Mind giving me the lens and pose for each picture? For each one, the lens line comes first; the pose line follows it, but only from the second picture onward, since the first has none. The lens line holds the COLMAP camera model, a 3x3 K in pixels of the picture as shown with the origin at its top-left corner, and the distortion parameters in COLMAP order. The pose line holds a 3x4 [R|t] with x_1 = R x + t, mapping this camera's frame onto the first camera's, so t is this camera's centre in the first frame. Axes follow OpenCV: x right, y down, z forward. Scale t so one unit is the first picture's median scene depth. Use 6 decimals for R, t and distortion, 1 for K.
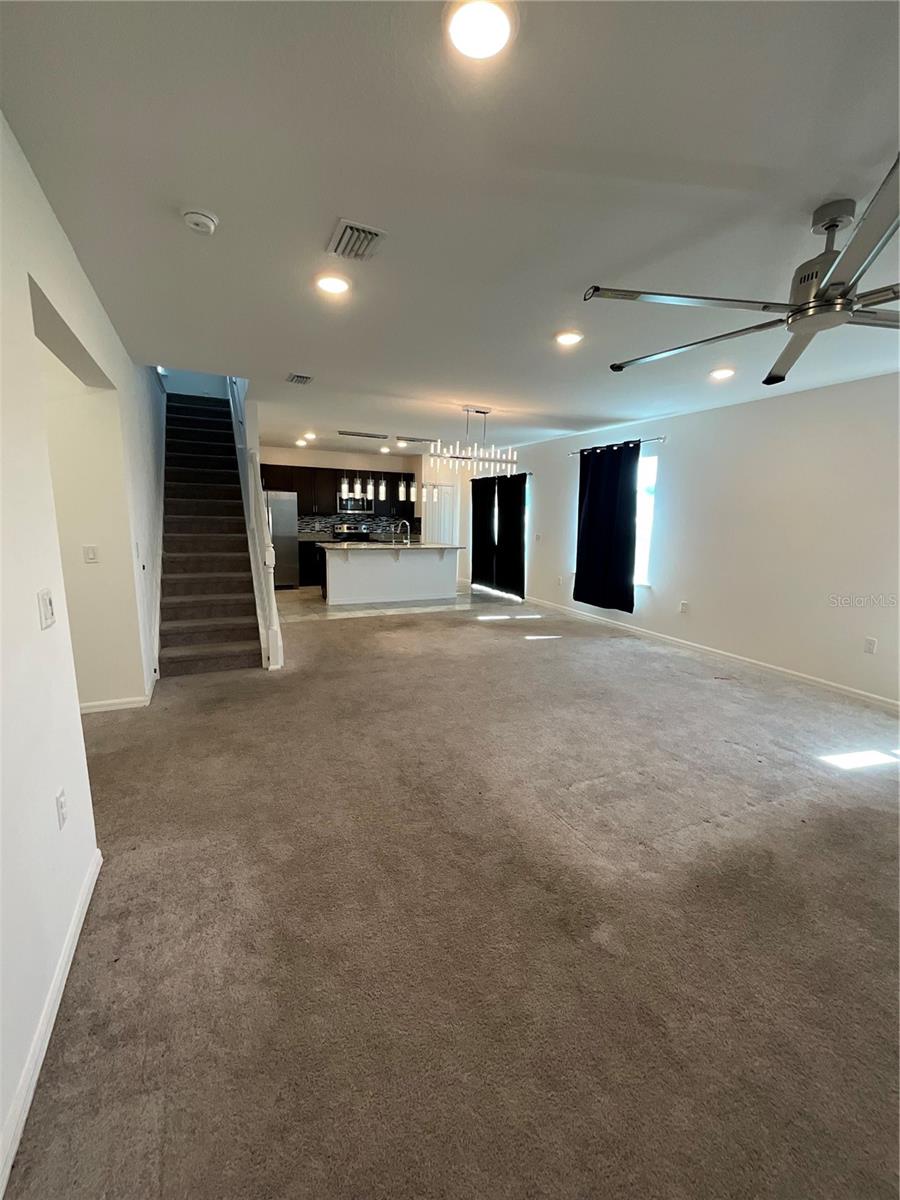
lens RADIAL K [[486.7, 0, 450.0], [0, 486.7, 600.0], [0, 0, 1]] dist [-0.003448, 0.000264]
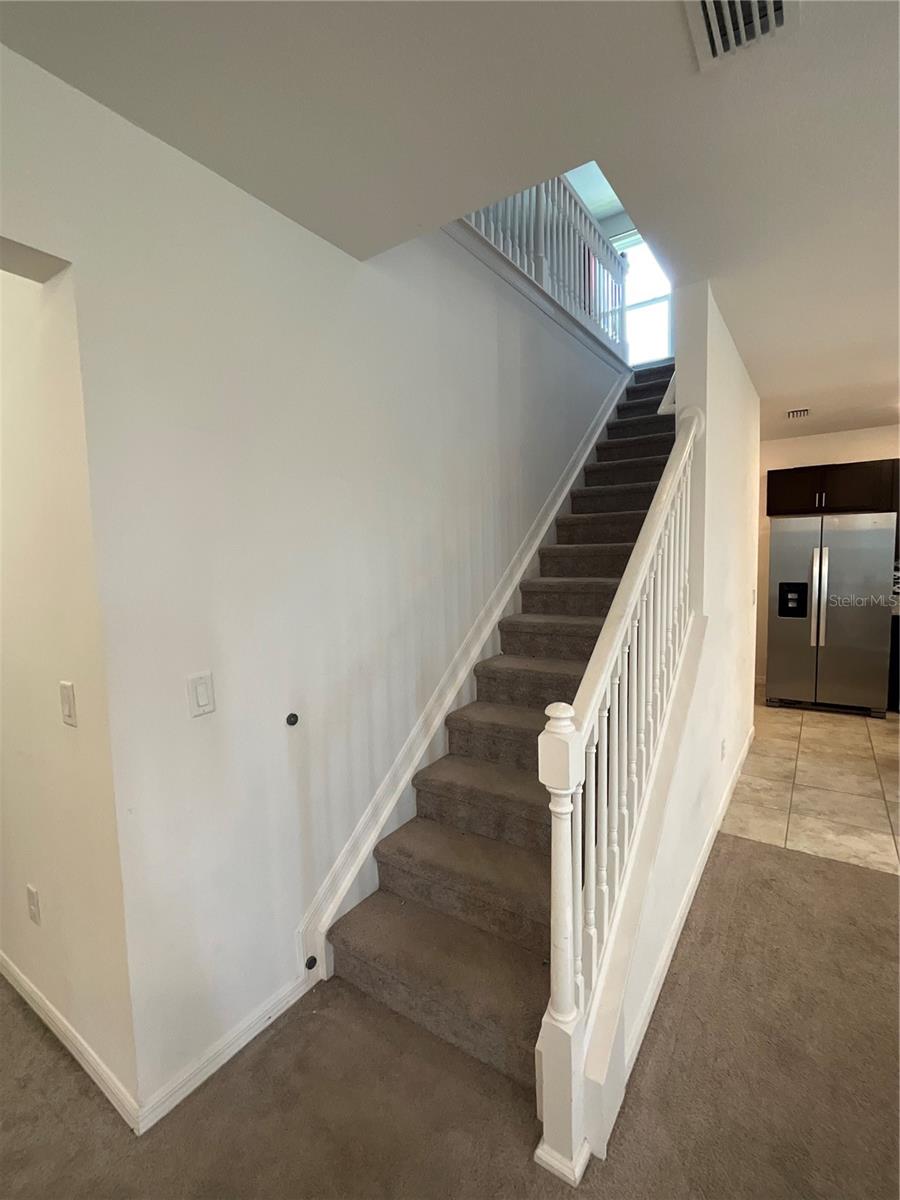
lens RADIAL K [[521.5, 0, 467.9], [0, 521.5, 601.5], [0, 0, 1]] dist [0.002502, 0.000377]
pose [[0.489713, 0.042160, -0.870864, -0.072569], [-0.114065, 0.993344, -0.016053, -0.077183], [0.864390, 0.107197, 0.491263, 0.389674]]
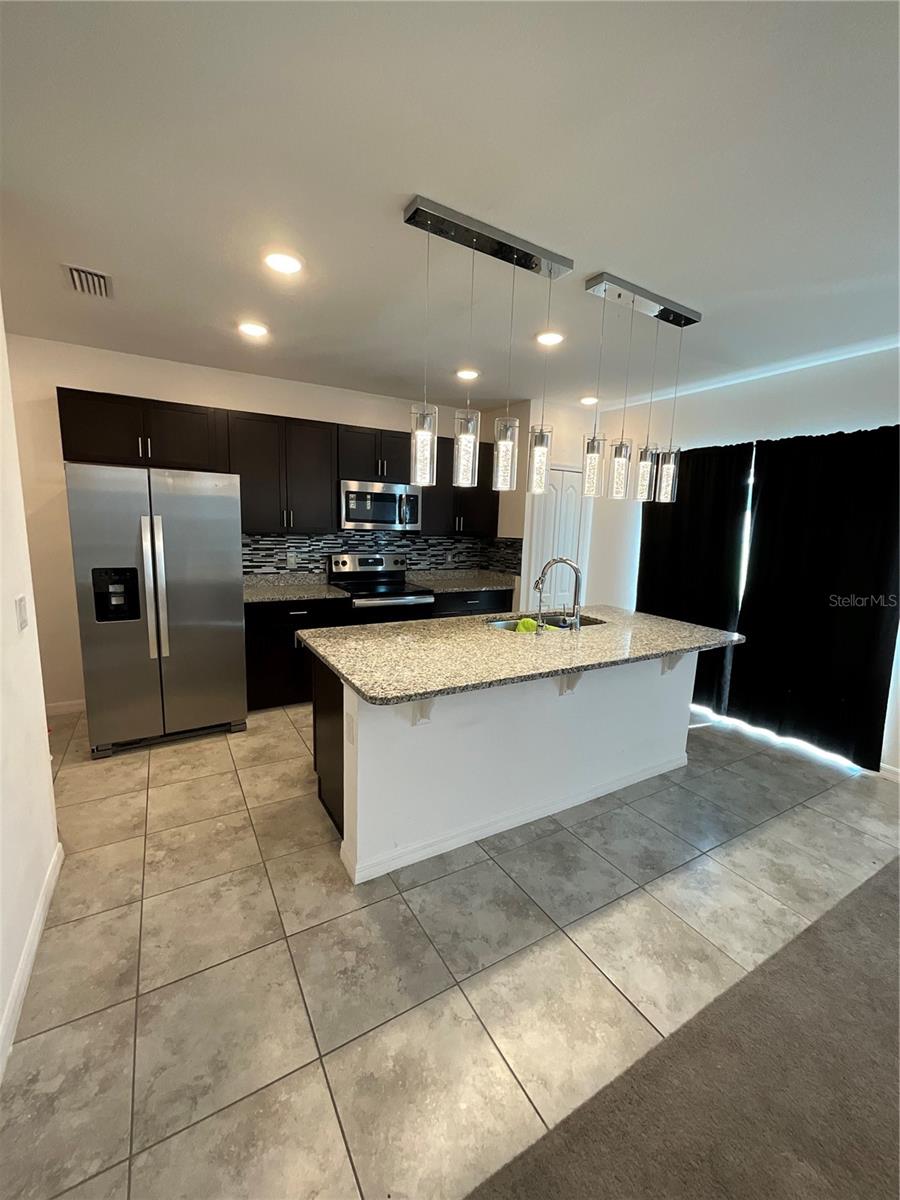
lens RADIAL K [[486.7, 0, 450.0], [0, 486.7, 600.0], [0, 0, 1]] dist [-0.003448, 0.000264]
pose [[0.997512, -0.005316, 0.070298, -0.173591], [0.006530, 0.999833, -0.017057, -0.113544], [-0.070196, 0.017473, 0.997380, 0.595369]]
